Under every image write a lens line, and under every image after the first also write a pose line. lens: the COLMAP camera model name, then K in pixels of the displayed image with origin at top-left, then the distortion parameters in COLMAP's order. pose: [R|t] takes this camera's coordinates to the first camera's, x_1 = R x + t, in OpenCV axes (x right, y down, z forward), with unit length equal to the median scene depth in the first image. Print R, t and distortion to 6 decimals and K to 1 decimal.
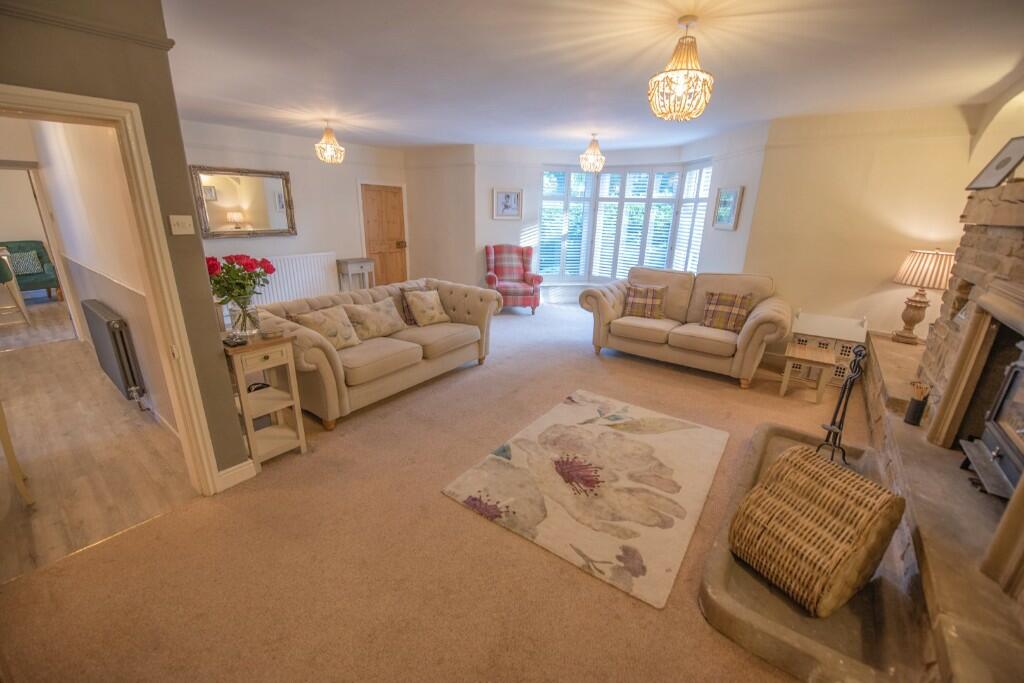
lens RADIAL K [[408.7, 0, 507.9], [0, 408.7, 342.9], [0, 0, 1]] dist [-0.021012, -0.000597]
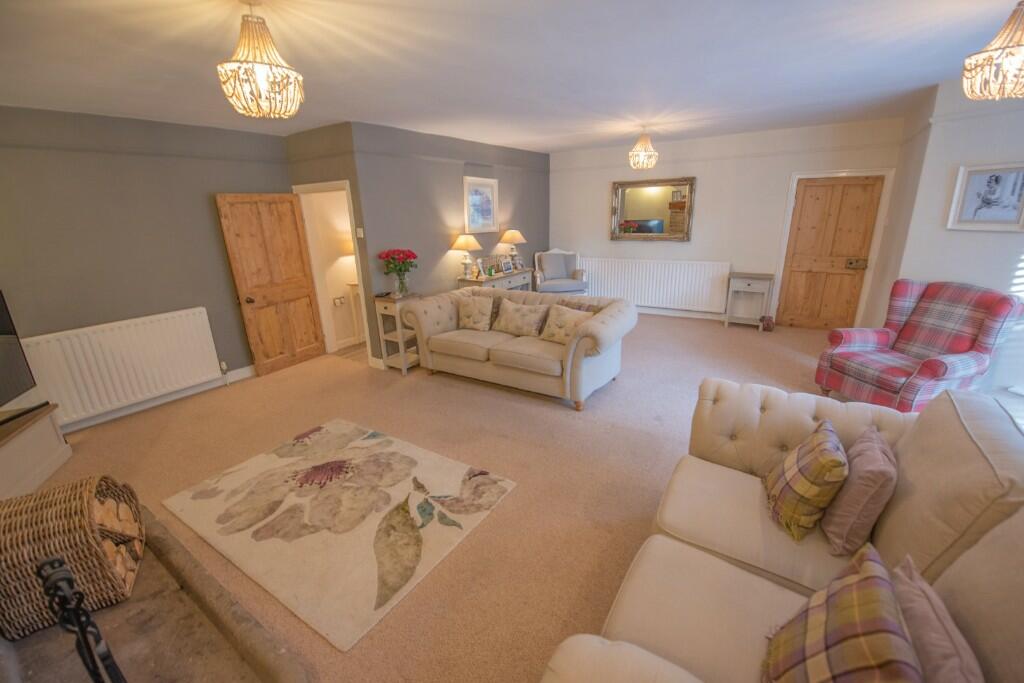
lens RADIAL K [[419.8, 0, 515.1], [0, 419.8, 344.3], [0, 0, 1]] dist [-0.020697, -0.000049]
pose [[0.060720, 0.279172, -0.958319, 0.921076], [-0.280405, 0.926199, 0.252048, -0.325981], [0.957959, 0.253413, 0.134520, 1.000375]]
